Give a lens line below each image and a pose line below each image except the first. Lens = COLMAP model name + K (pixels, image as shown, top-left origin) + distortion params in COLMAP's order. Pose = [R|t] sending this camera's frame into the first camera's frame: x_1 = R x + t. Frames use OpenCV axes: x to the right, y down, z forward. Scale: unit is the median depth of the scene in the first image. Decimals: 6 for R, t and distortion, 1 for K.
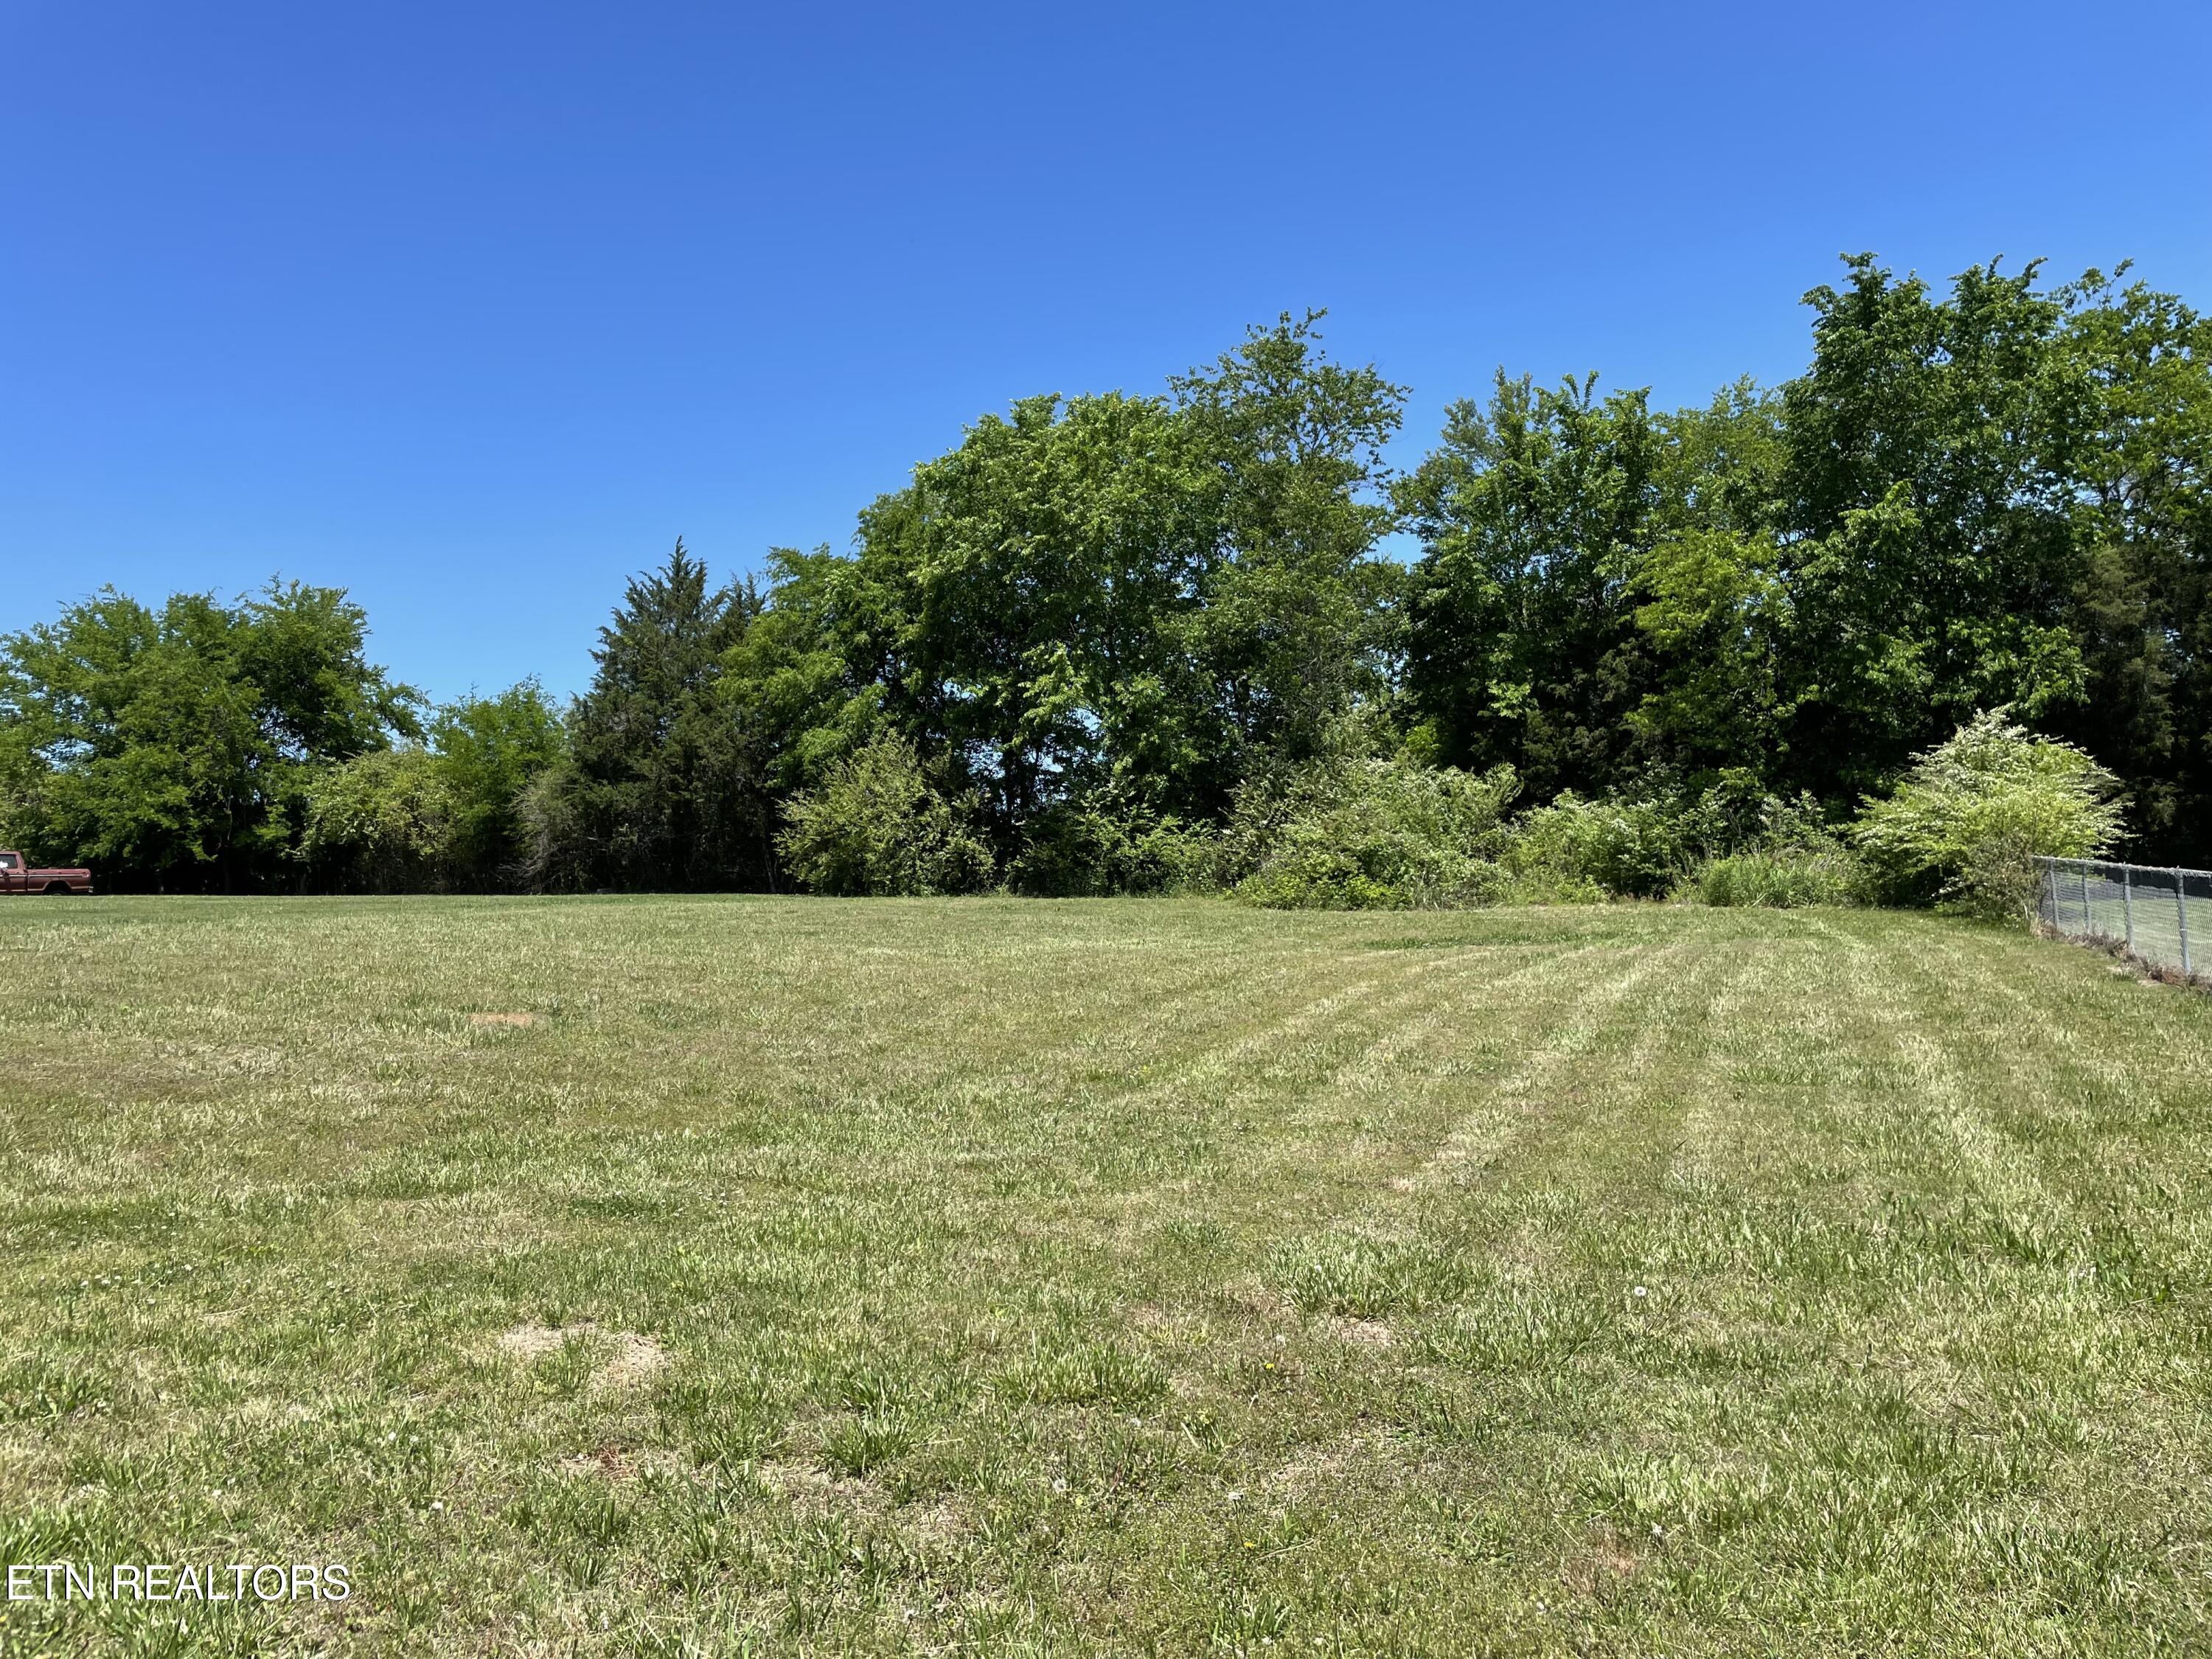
lens RADIAL K [[1670.2, 0, 1108.5], [0, 1670.2, 827.6], [0, 0, 1]] dist [0.040339, -0.014635]
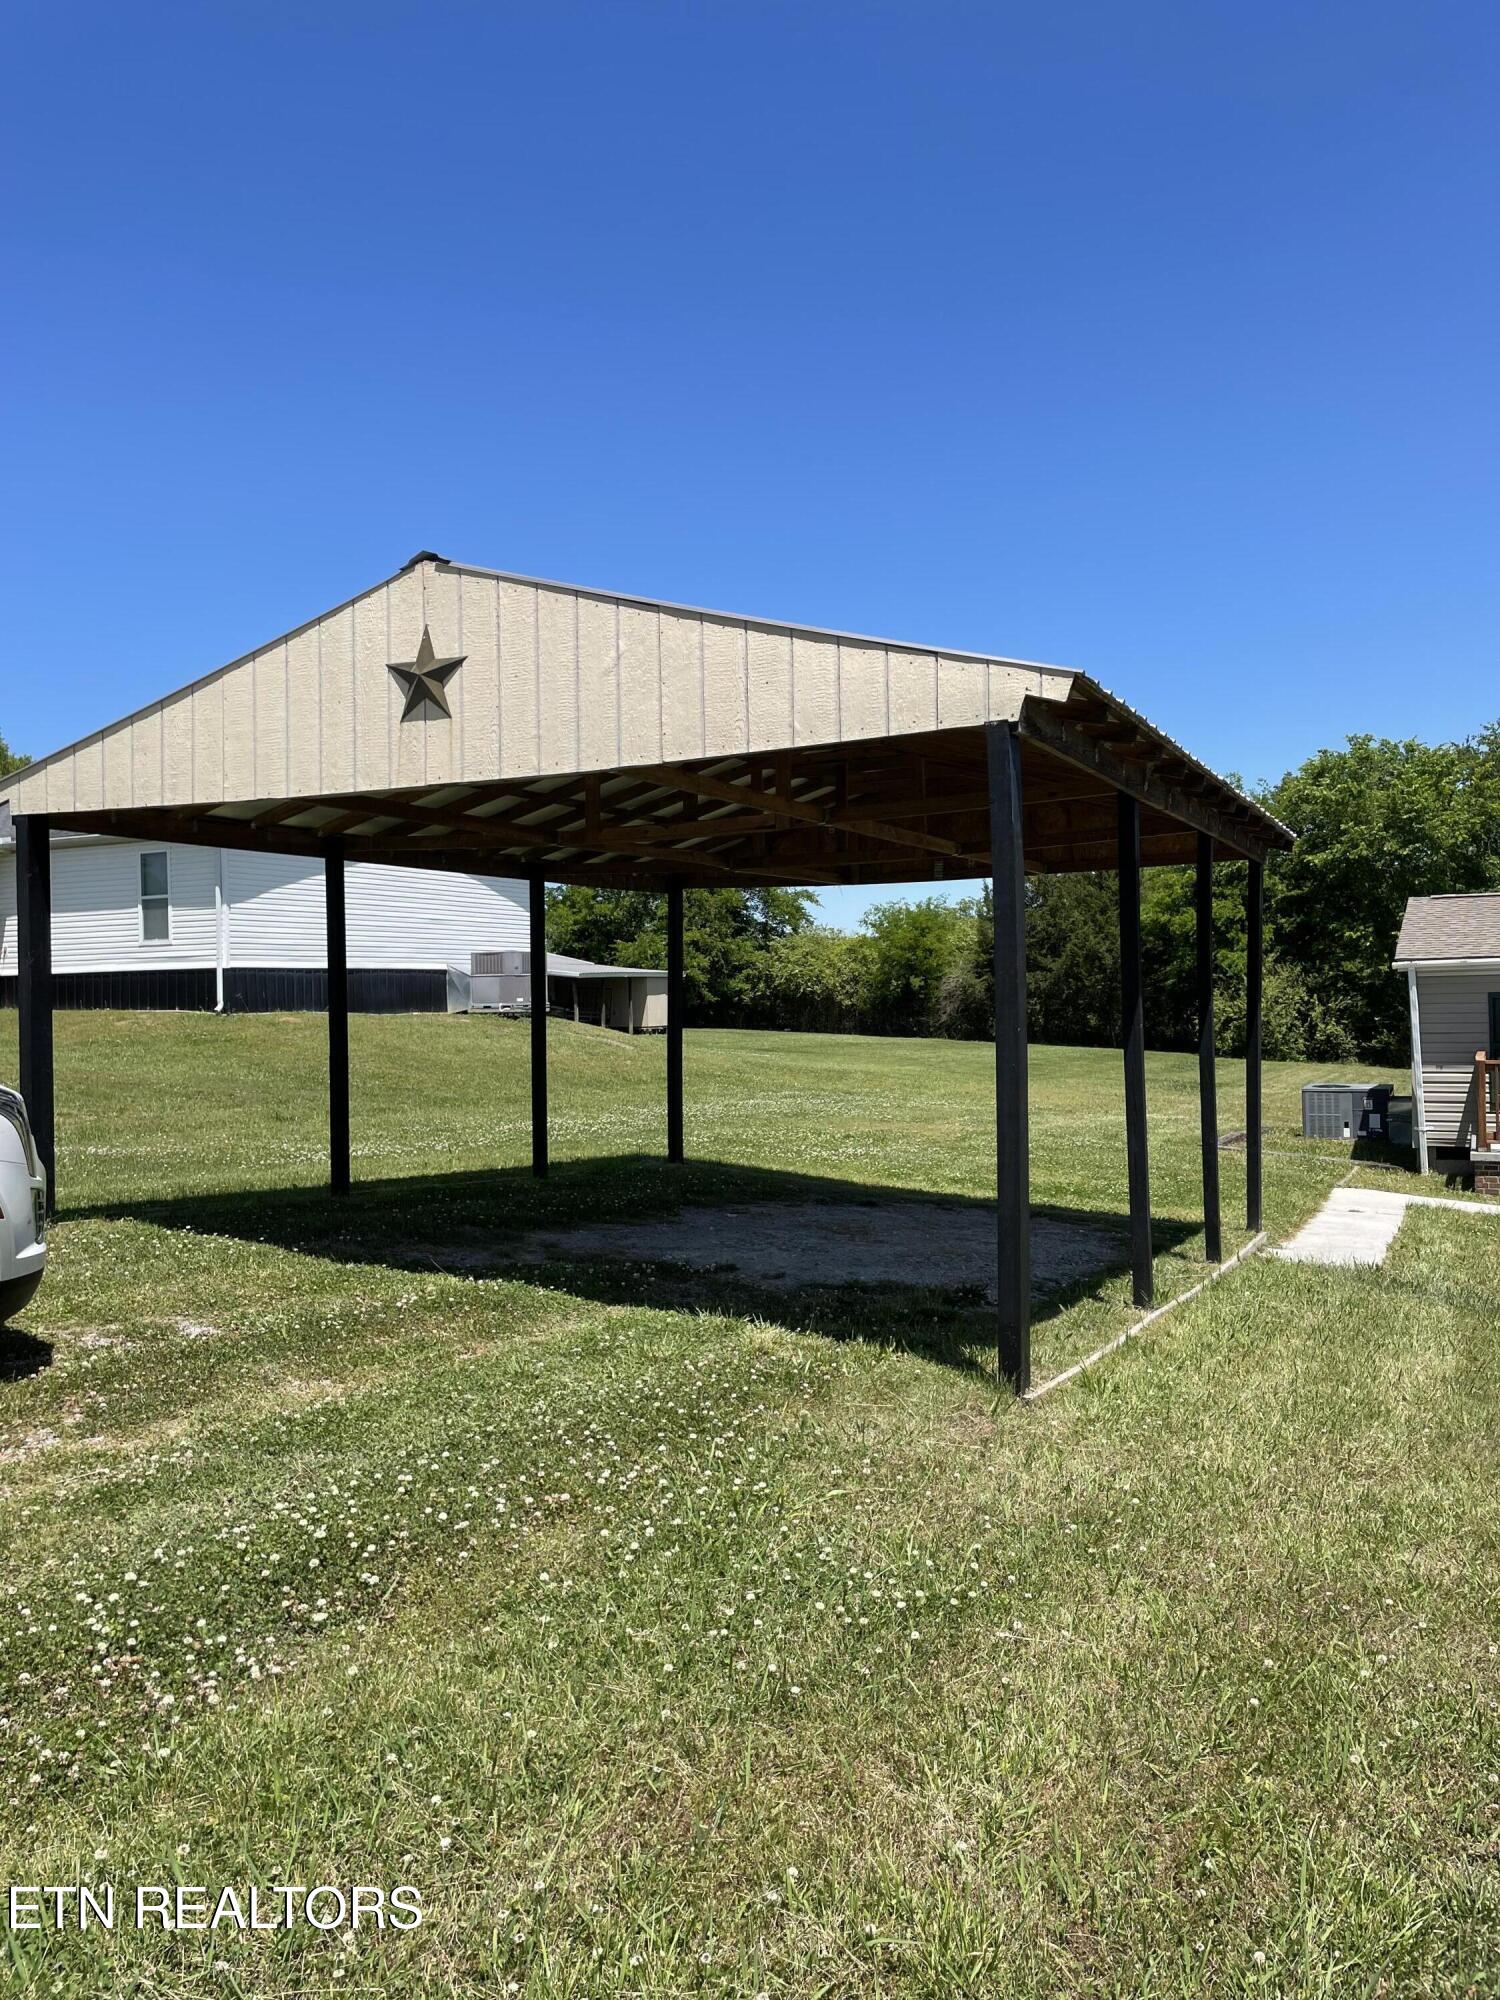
lens RADIAL K [[1510.2, 0, 761.7], [0, 1510.2, 1000.0], [0, 0, 1]] dist [0.040339, -0.014635]
pose [[0.997943, 0.051378, -0.038343, -0.626561], [-0.049987, 0.998086, 0.036402, -0.048784], [0.040140, -0.034410, 0.998601, -0.487327]]
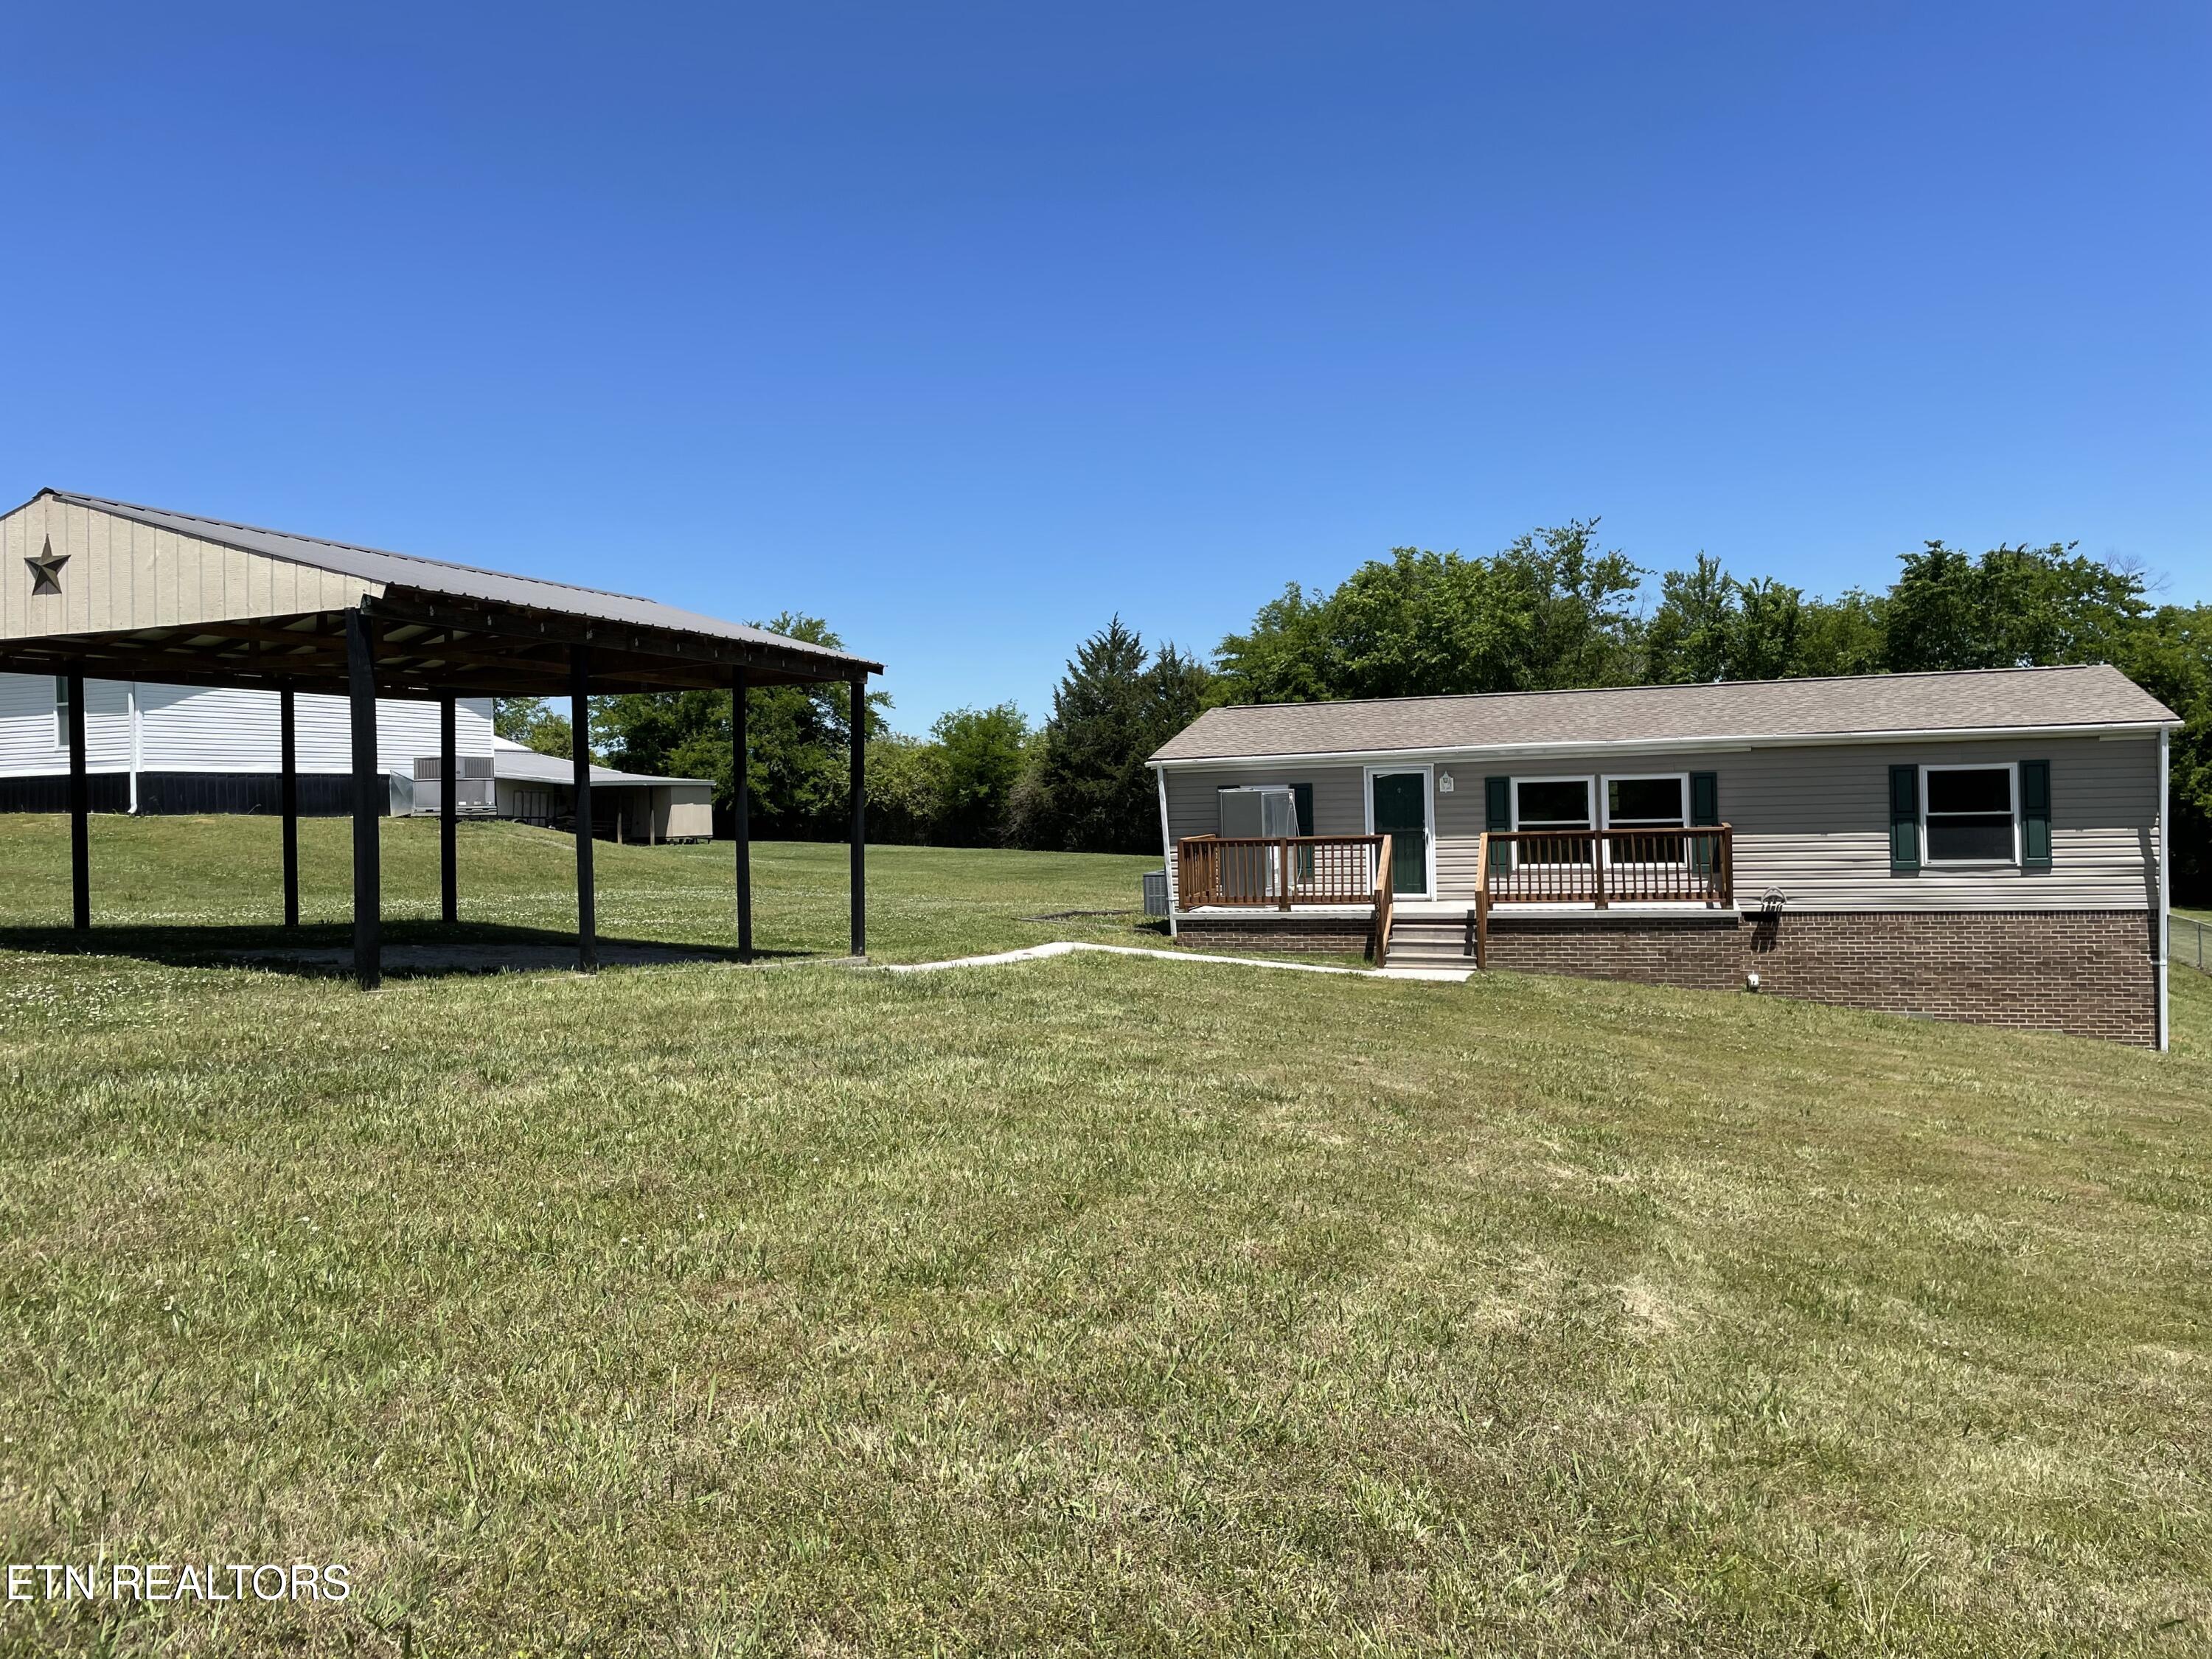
lens RADIAL K [[1670.2, 0, 1116.6], [0, 1670.2, 769.7], [0, 0, 1]] dist [0.040339, -0.014635]
pose [[0.995982, 0.046767, 0.076367, -0.490327], [-0.047093, 0.998887, 0.002476, -0.050855], [-0.076167, -0.006062, 0.997077, -0.649080]]
